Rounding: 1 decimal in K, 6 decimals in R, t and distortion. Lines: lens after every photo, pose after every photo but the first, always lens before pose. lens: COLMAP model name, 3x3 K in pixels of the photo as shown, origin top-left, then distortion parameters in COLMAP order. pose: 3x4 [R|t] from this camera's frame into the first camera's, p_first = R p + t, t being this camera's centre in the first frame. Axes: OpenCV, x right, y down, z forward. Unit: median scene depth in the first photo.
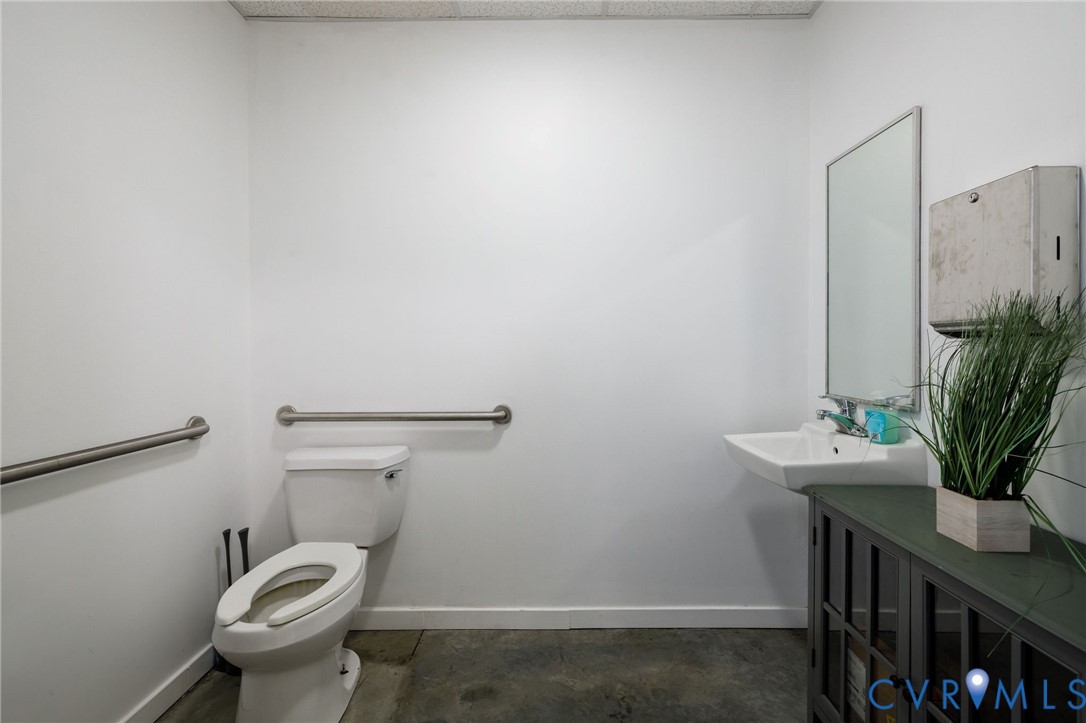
lens RADIAL K [[431.3, 0, 533.0], [0, 431.3, 354.6], [0, 0, 1]] dist [0.002789, -0.000765]
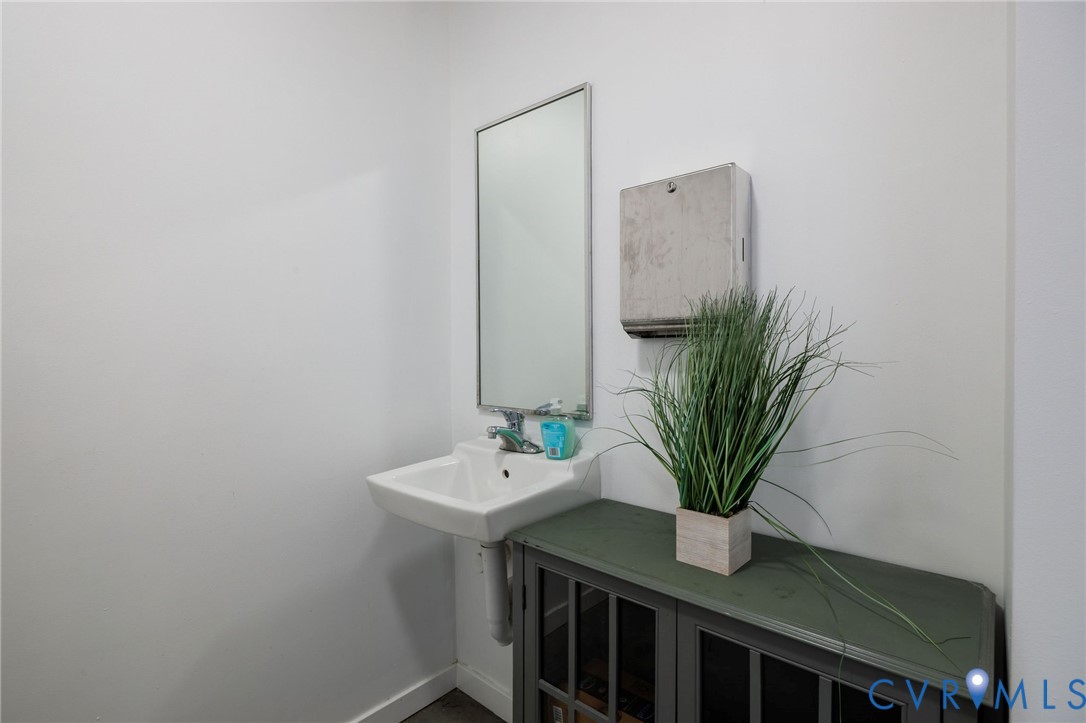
lens RADIAL K [[516.1, 0, 543.0], [0, 516.1, 361.5], [0, 0, 1]] dist [-0.006966, -0.000206]
pose [[0.640628, -0.007960, 0.767810, -0.015905], [0.009166, 0.999954, 0.002719, 0.007479], [-0.767797, 0.005296, 0.640671, 0.461779]]
